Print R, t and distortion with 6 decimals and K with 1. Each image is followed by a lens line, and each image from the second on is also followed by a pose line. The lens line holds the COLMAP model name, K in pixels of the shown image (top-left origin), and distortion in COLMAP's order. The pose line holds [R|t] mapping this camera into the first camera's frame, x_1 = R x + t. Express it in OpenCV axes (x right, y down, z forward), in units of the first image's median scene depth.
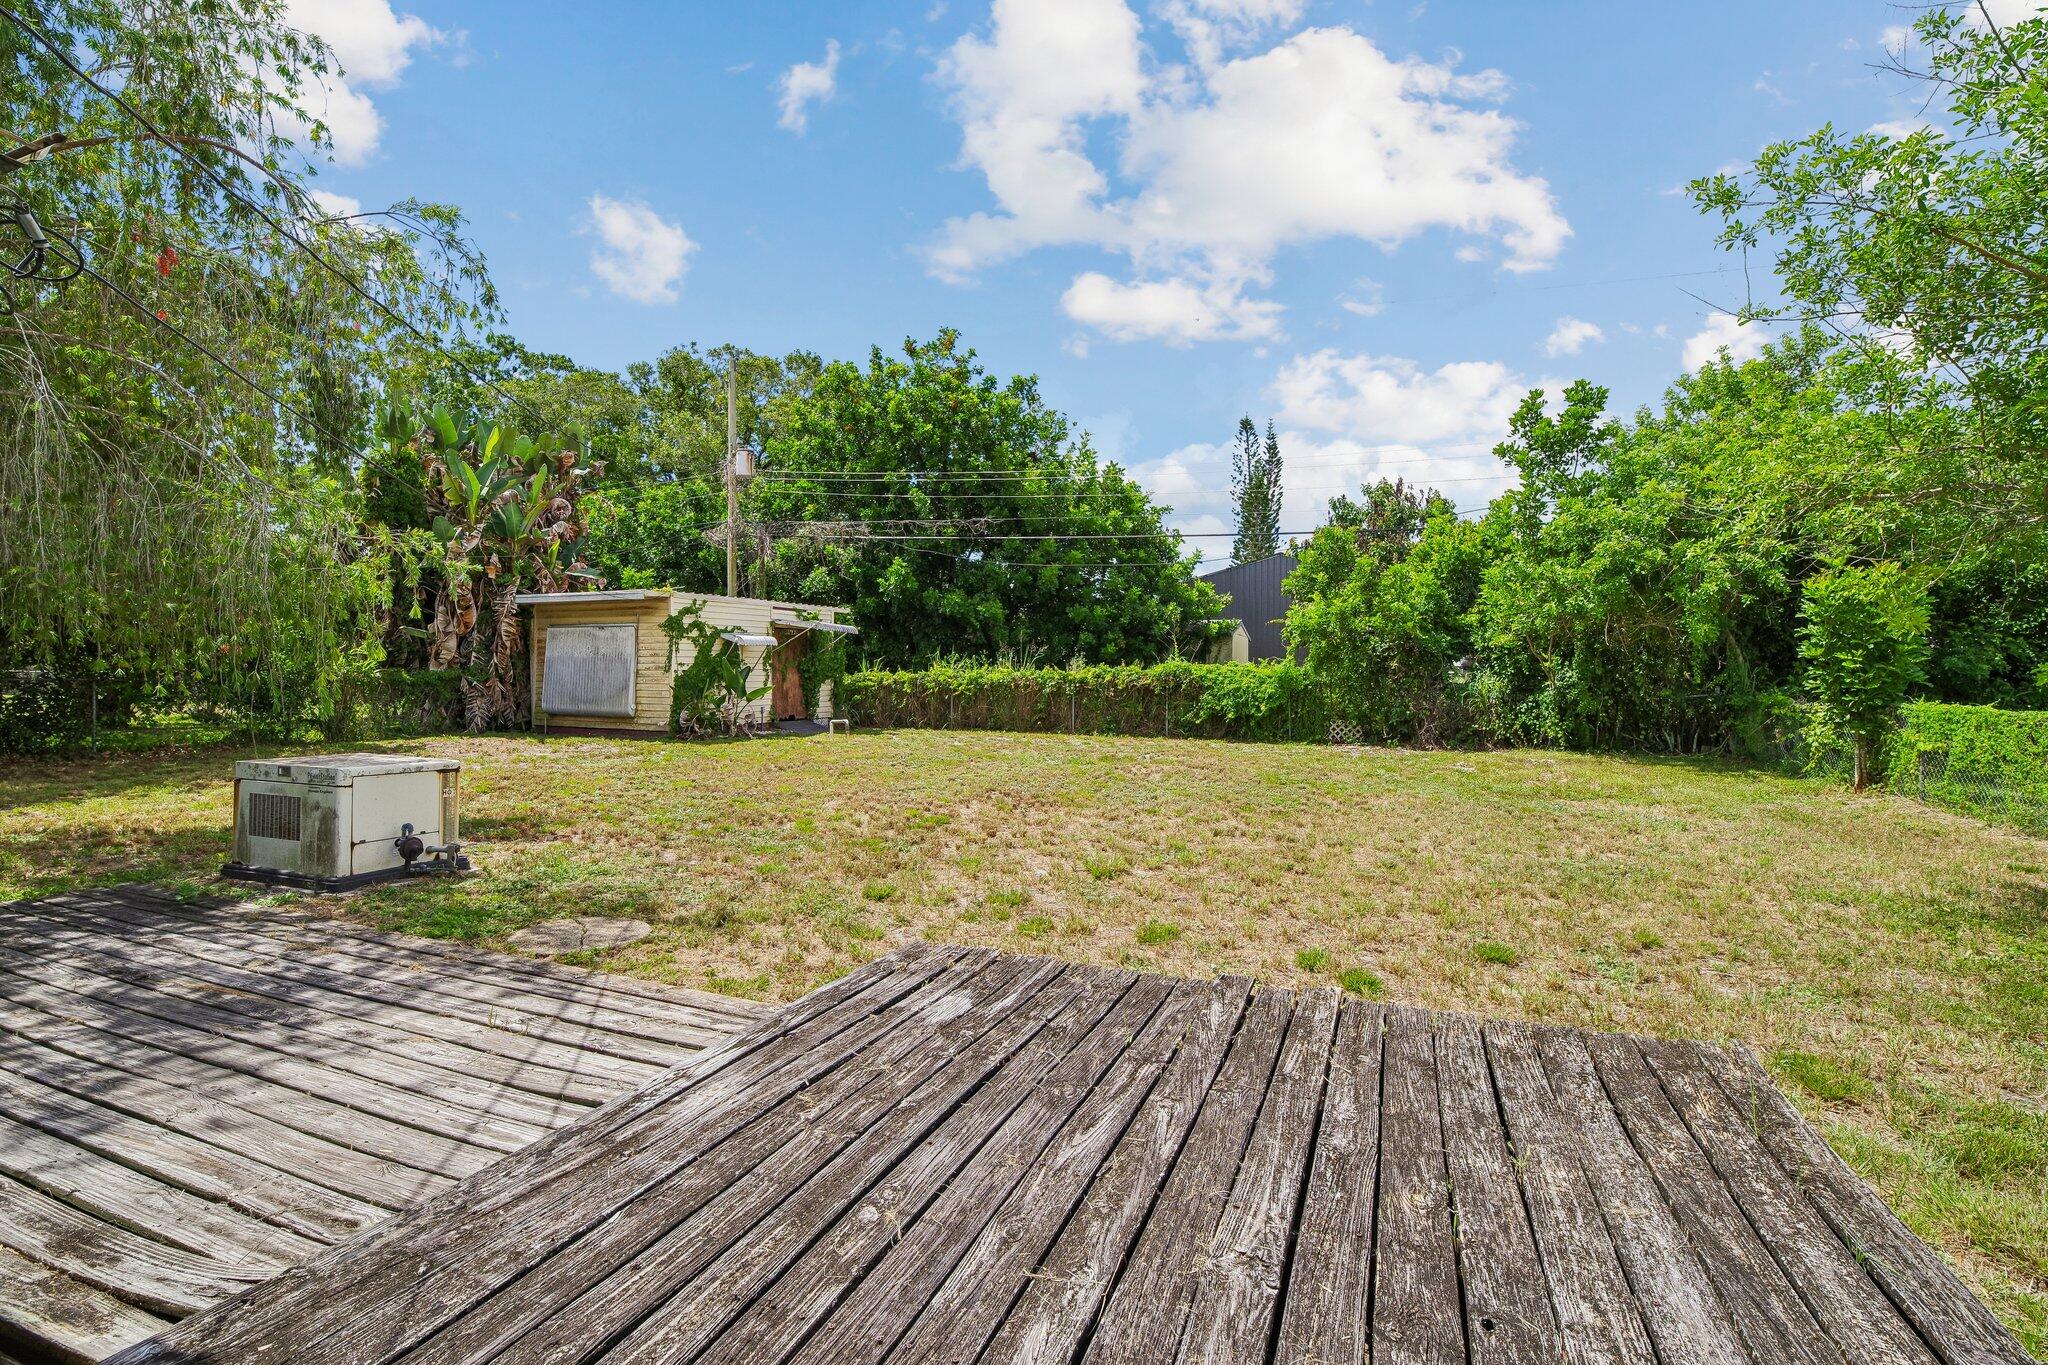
lens RADIAL K [[905.3, 0, 1016.6], [0, 905.3, 677.4], [0, 0, 1]] dist [-0.006593, -0.000877]
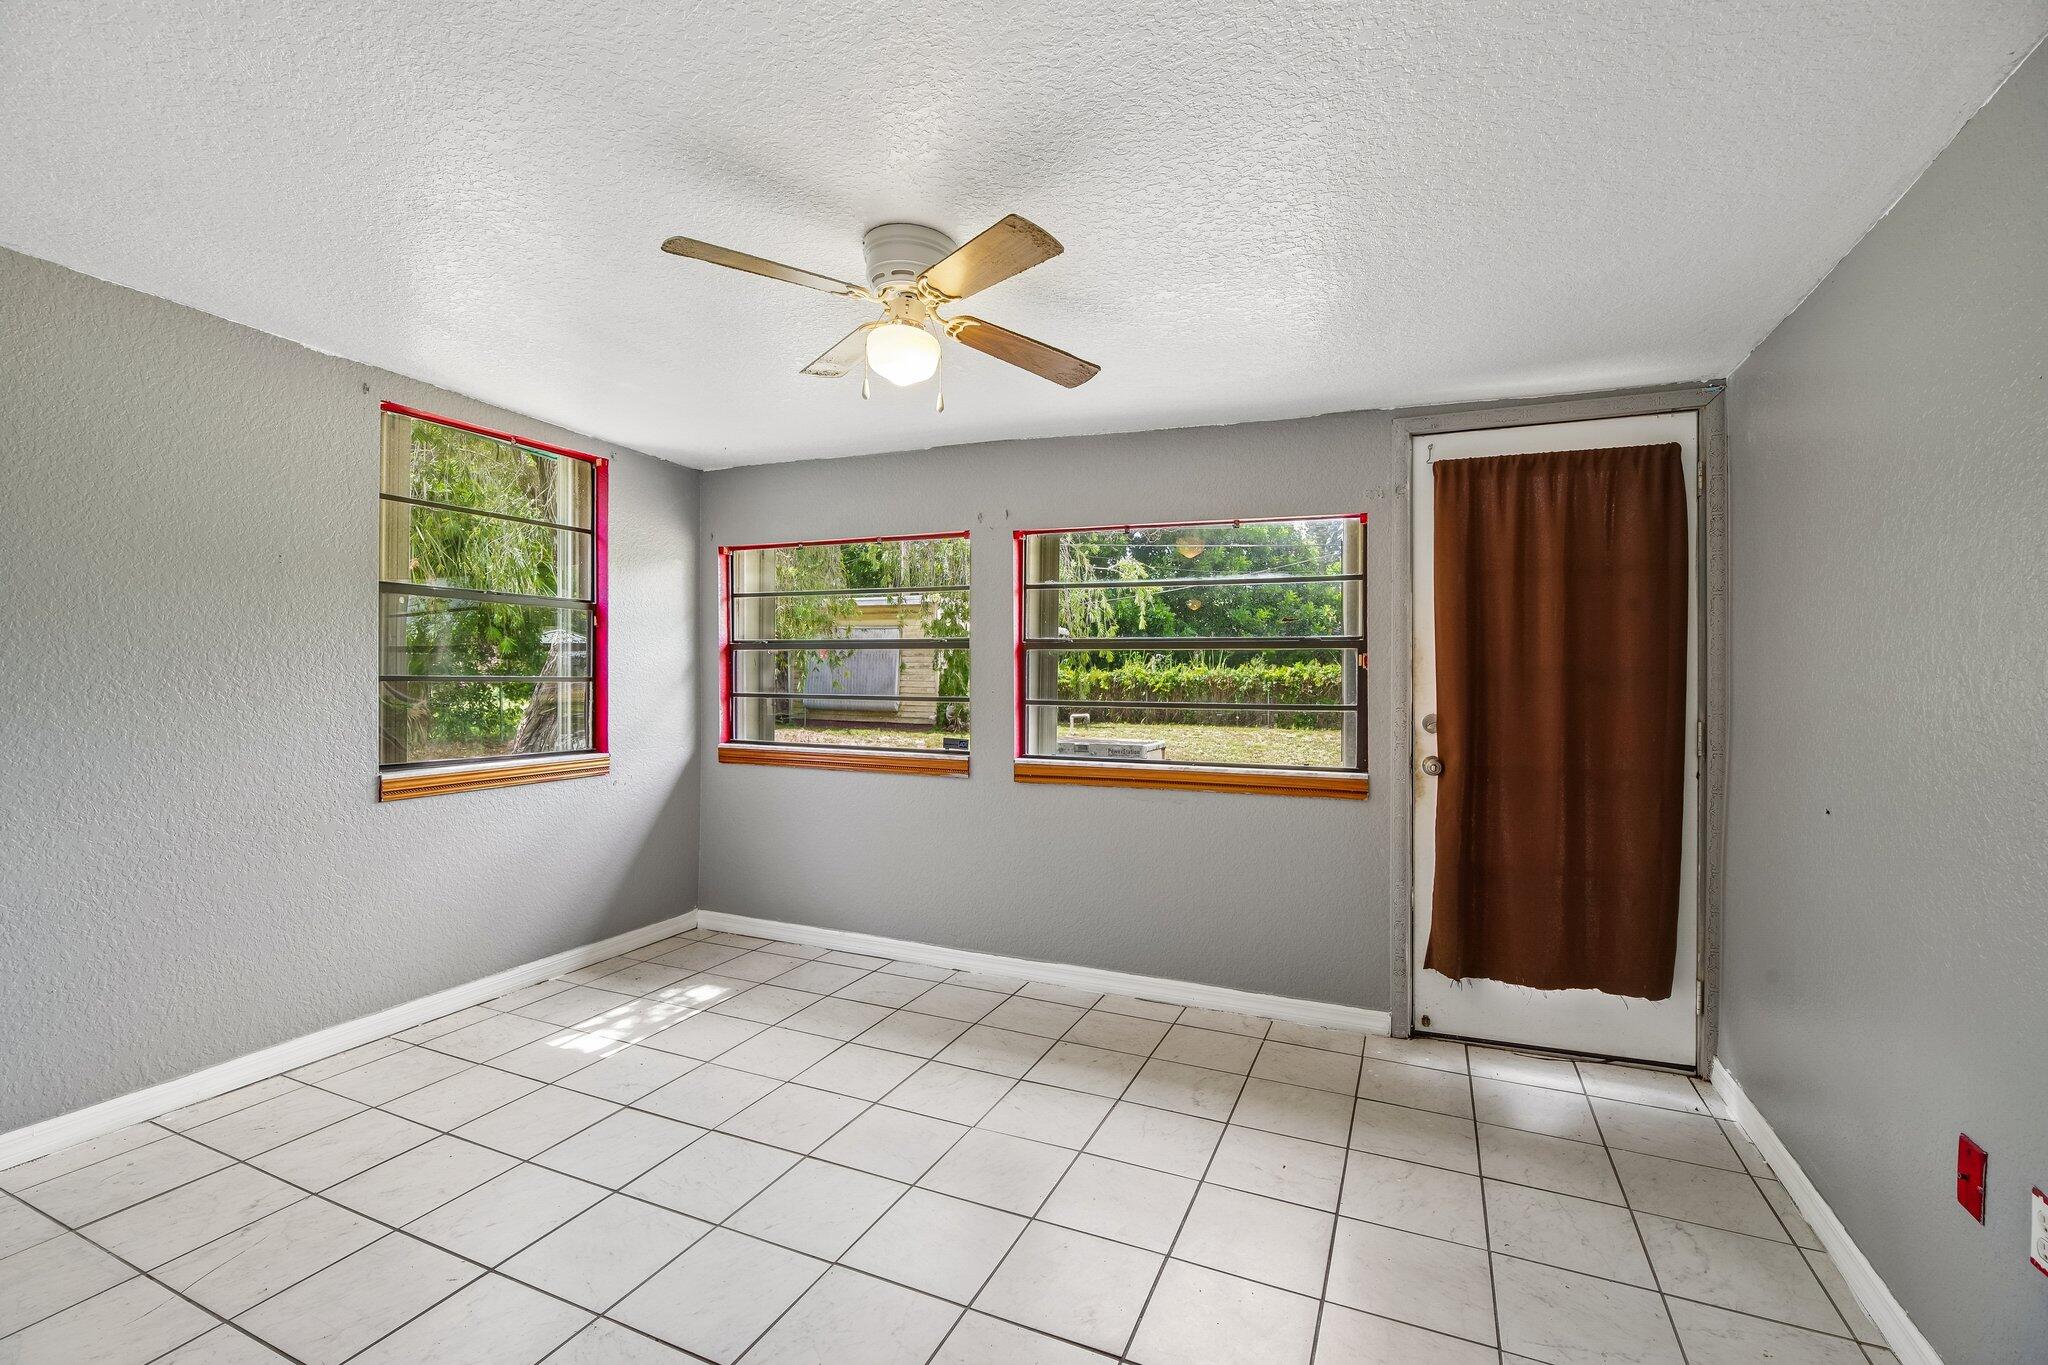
lens RADIAL K [[905.3, 0, 1025.9], [0, 905.3, 675.8], [0, 0, 1]] dist [-0.006593, -0.000877]
pose [[0.999996, 0.002441, 0.001177, -0.228444], [-0.002442, 0.999997, 0.000770, -0.000147], [-0.001175, -0.000773, 0.999999, -0.078165]]
